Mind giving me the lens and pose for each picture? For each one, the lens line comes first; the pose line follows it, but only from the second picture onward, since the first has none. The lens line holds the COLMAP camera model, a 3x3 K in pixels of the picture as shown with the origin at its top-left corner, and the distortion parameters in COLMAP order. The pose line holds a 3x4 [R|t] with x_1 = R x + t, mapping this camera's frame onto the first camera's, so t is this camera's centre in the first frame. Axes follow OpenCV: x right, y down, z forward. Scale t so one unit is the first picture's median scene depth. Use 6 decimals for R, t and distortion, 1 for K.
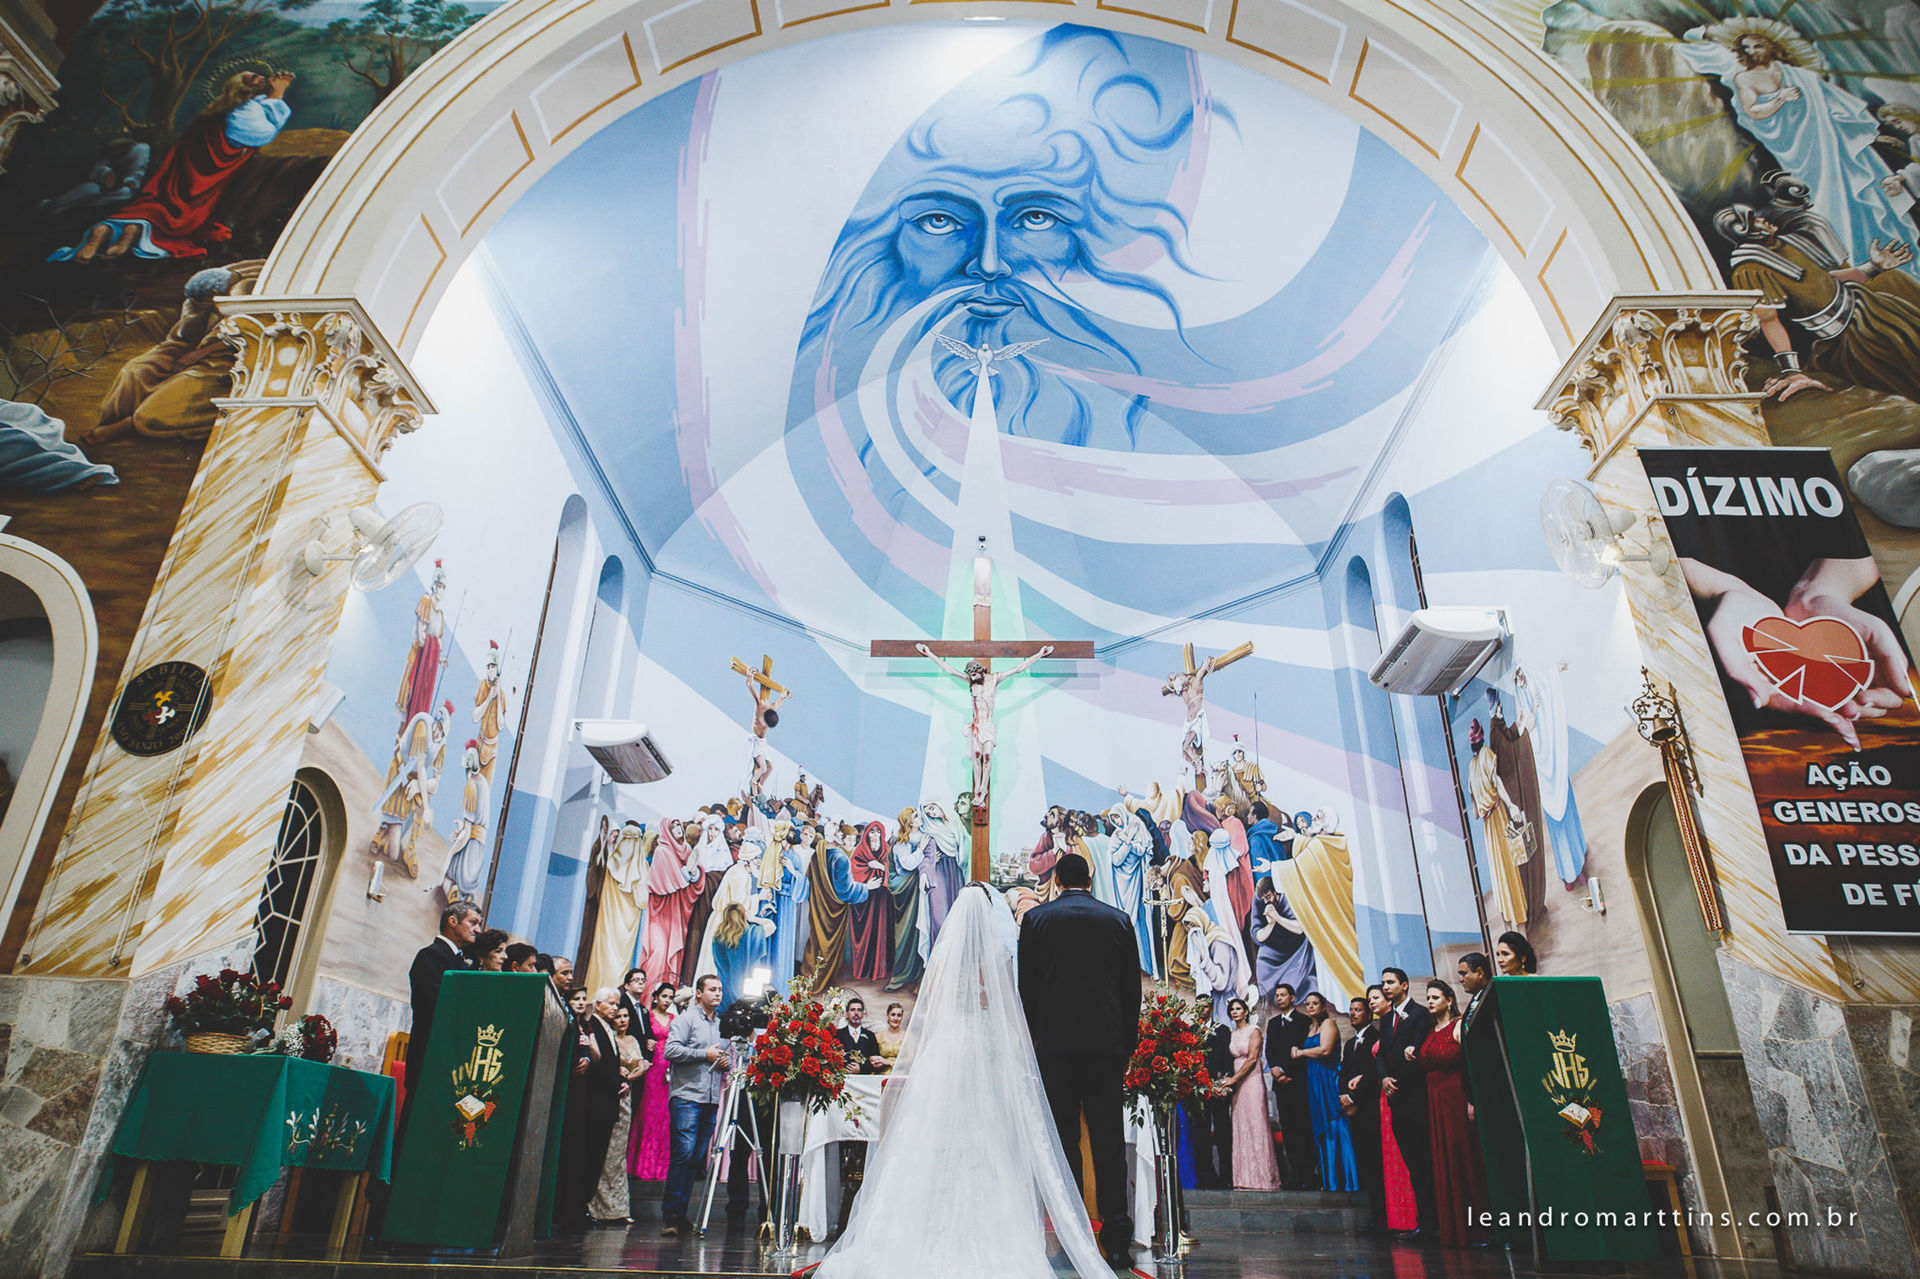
lens RADIAL K [[1103.2, 0, 960.0], [0, 1103.2, 639.5], [0, 0, 1]] dist [-0.022852, 0.001469]
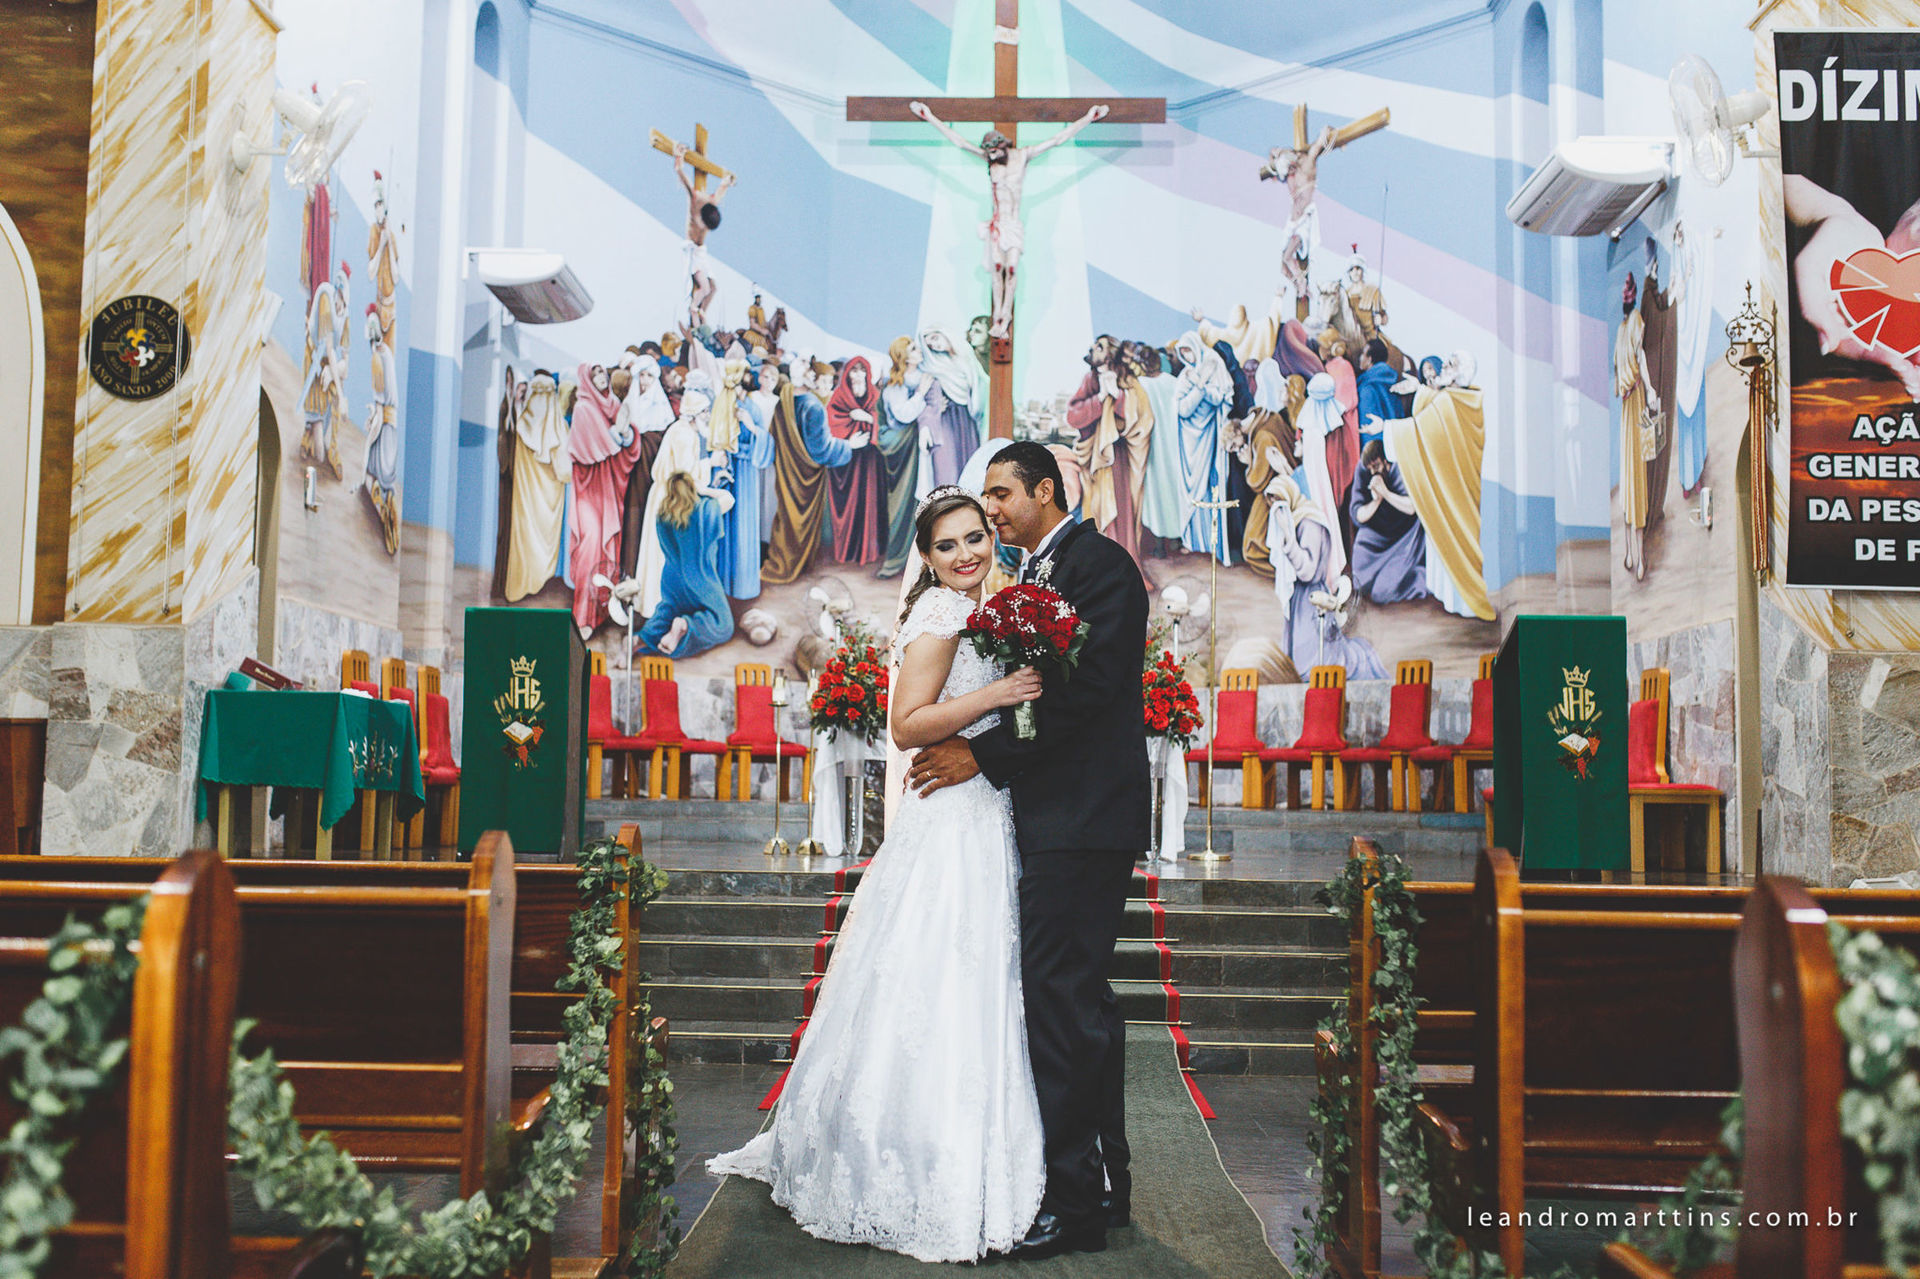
lens RADIAL K [[1831.1, 0, 944.6], [0, 1831.1, 633.9], [0, 0, 1]] dist [-0.006576, 0.005138]
pose [[0.999942, 0.000940, -0.010770, -0.006582], [0.002979, 0.933683, 0.358089, -0.109962], [0.010393, -0.358100, 0.933625, -0.227193]]
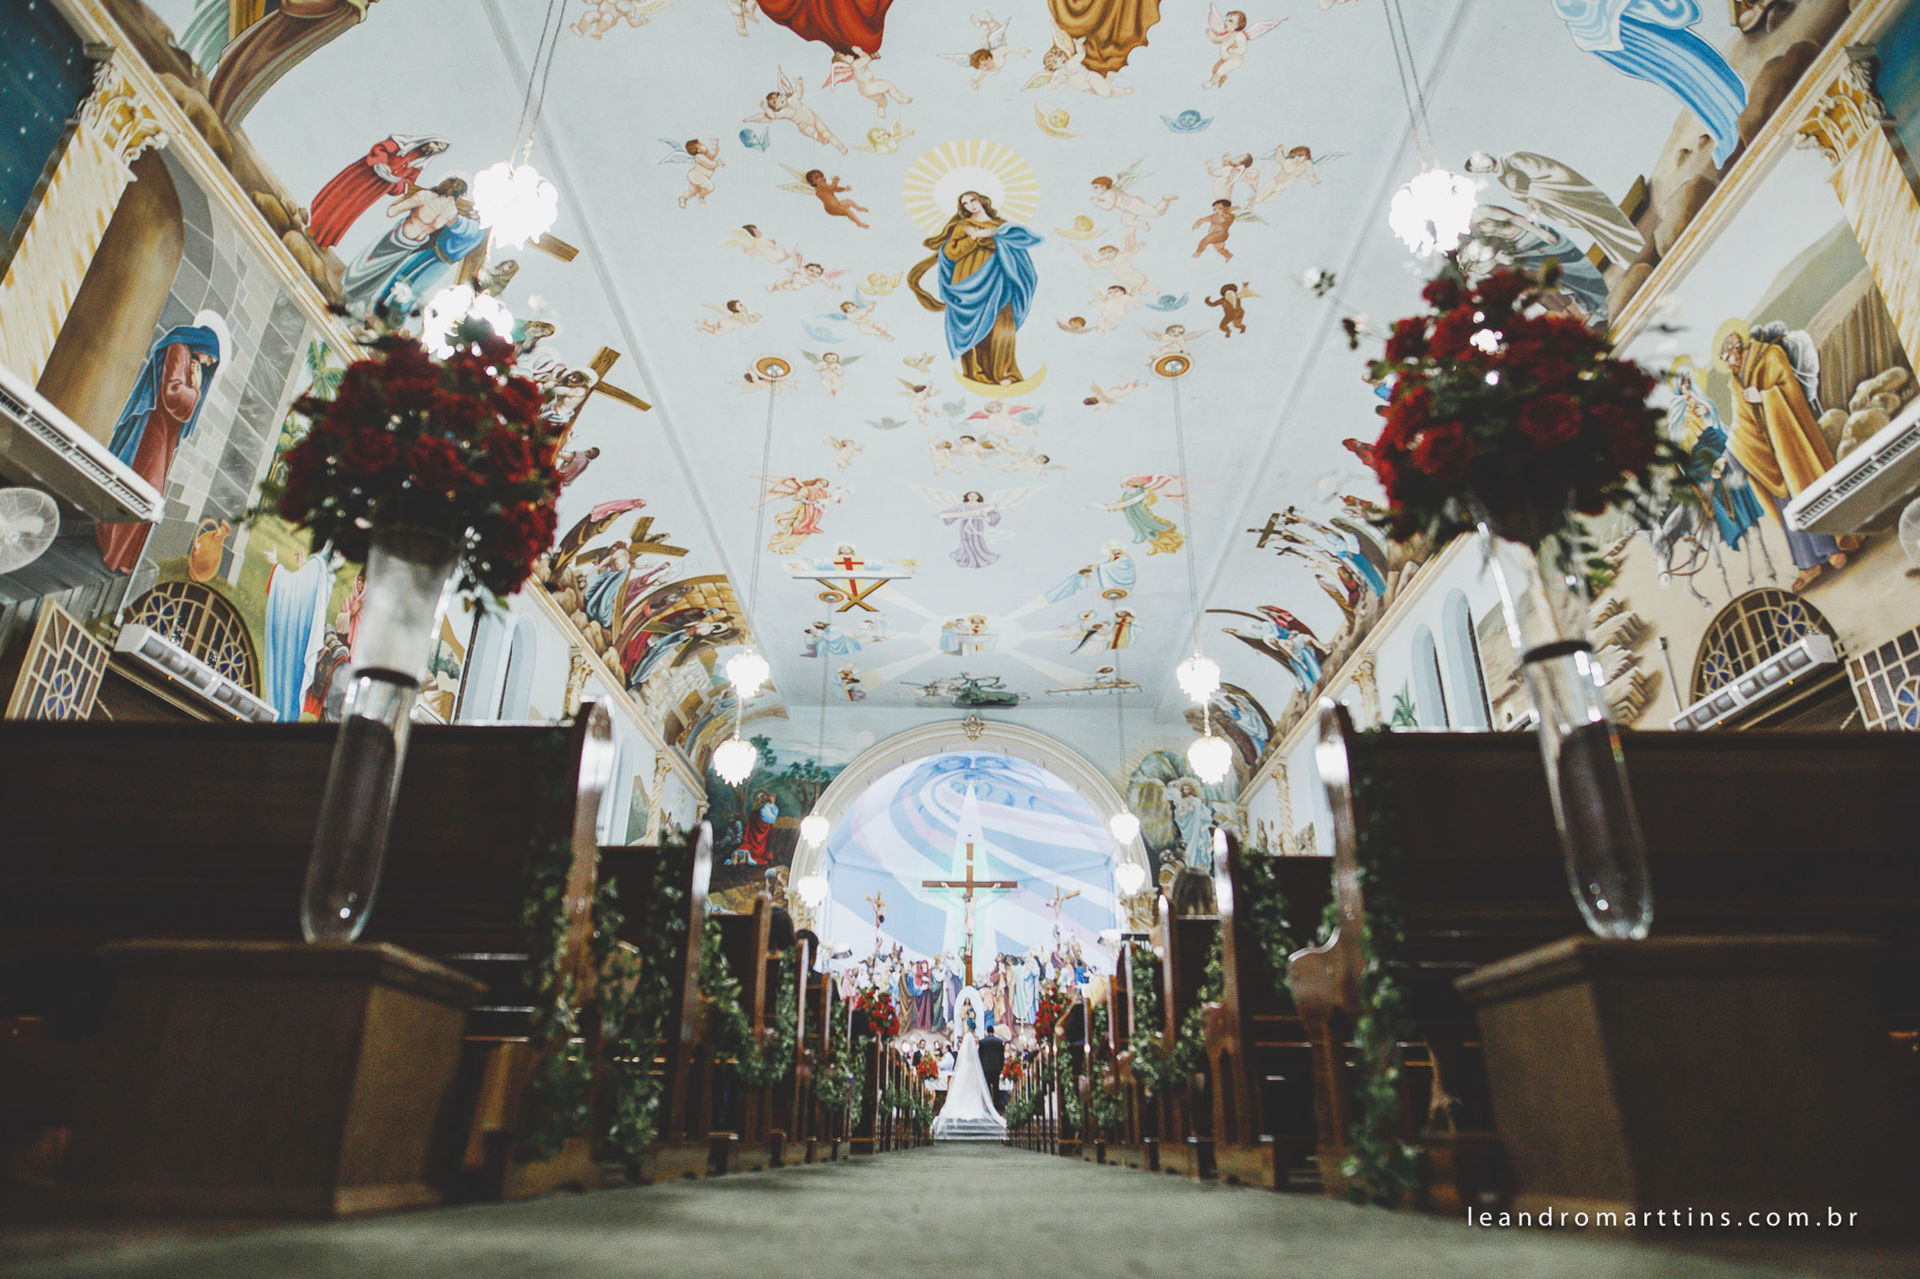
lens RADIAL K [[1103.2, 0, 960.0], [0, 1103.2, 639.5], [0, 0, 1]] dist [-0.022852, 0.001469]
pose [[0.999914, 0.000610, 0.013138, -0.035612], [-0.000994, 0.999573, 0.029217, -0.658763], [-0.013115, -0.029228, 0.999487, -1.499427]]
